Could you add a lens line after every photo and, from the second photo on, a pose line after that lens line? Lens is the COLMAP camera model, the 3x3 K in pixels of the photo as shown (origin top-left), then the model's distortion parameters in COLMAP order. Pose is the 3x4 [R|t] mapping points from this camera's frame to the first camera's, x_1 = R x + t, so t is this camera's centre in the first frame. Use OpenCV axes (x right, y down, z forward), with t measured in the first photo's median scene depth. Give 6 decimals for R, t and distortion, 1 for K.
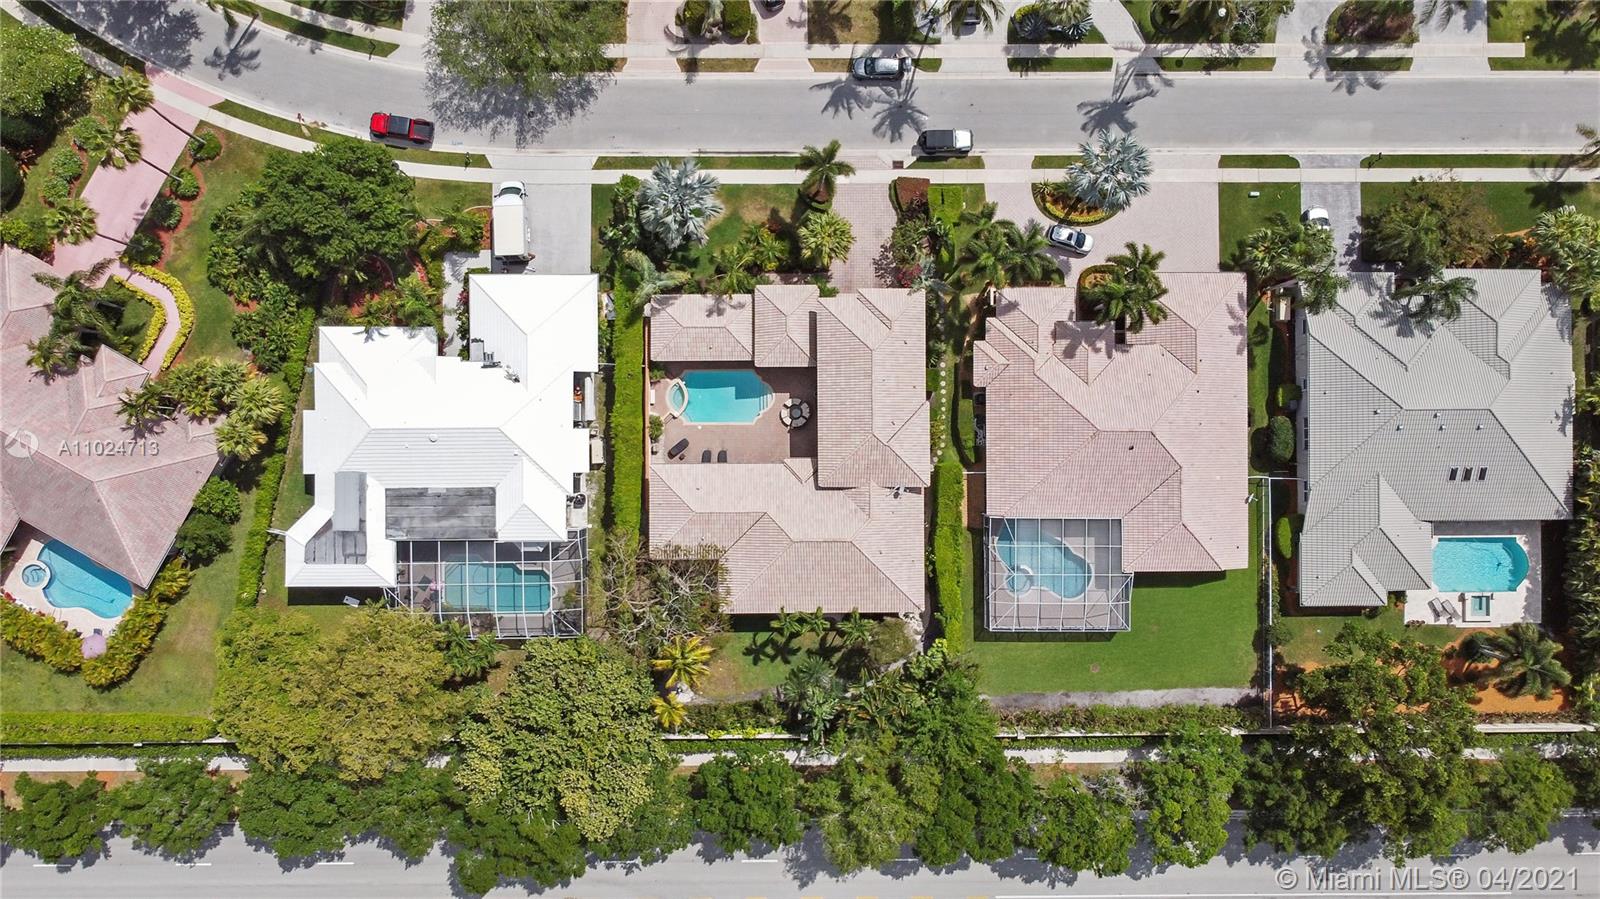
lens RADIAL K [[1196.6, 0, 800.0], [0, 1196.6, 449.5], [0, 0, 1]] dist [0.004251, -0.000832]
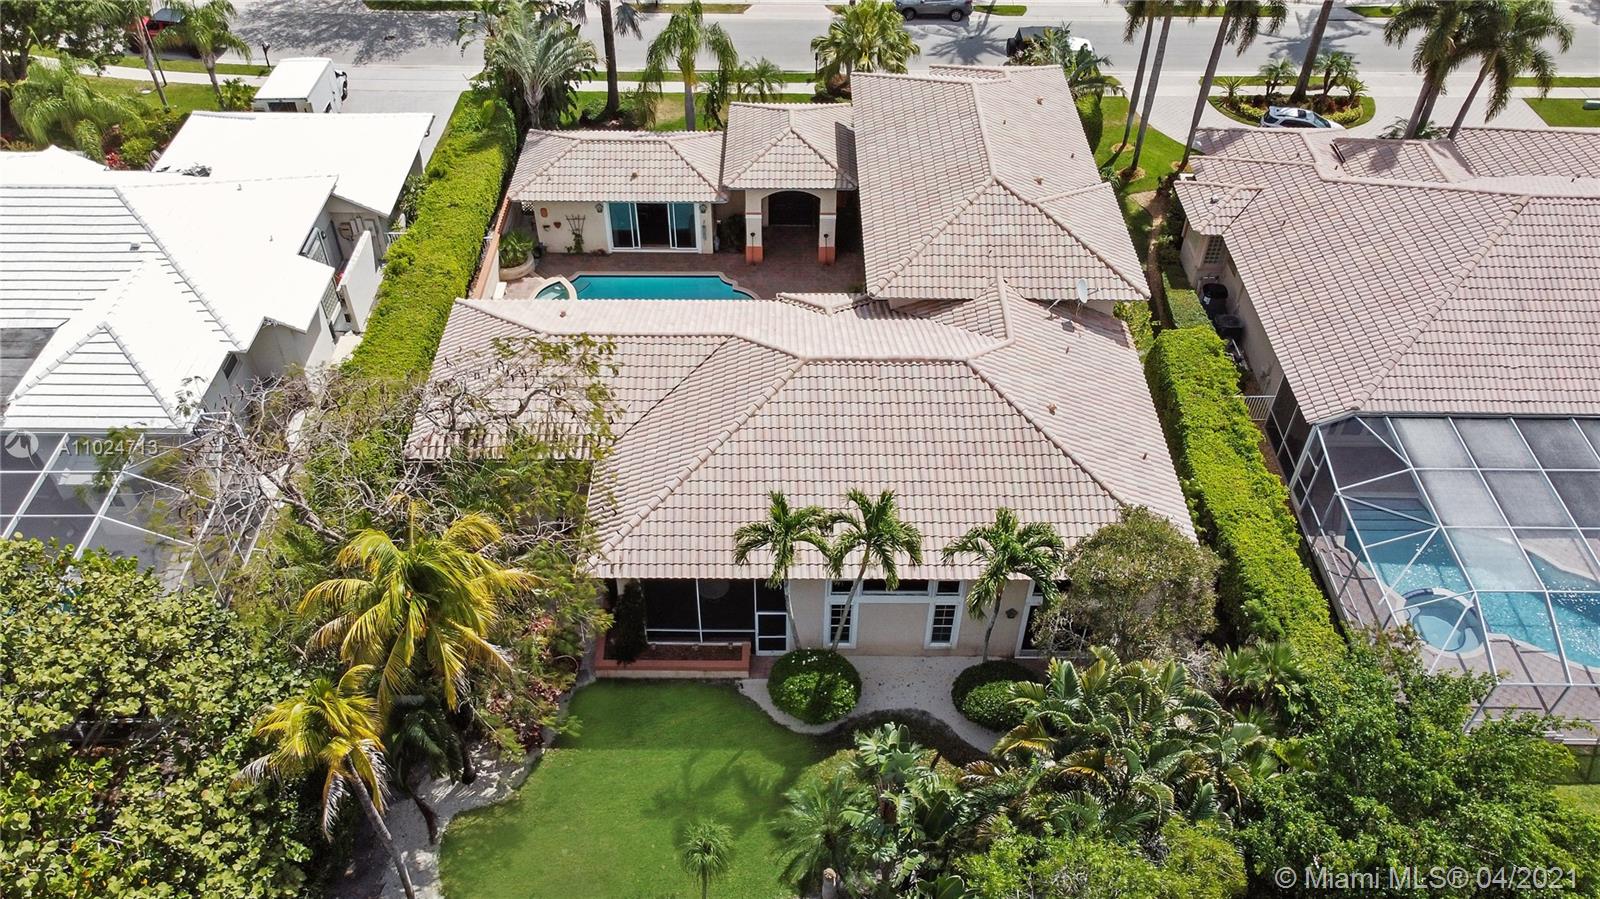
lens RADIAL K [[1196.6, 0, 800.0], [0, 1196.6, 449.5], [0, 0, 1]] dist [0.004251, -0.000832]
pose [[0.999895, -0.009480, -0.010919, -0.002939], [-0.001100, 0.703055, -0.711134, 0.336828], [0.014419, 0.711072, 0.702971, 0.739124]]
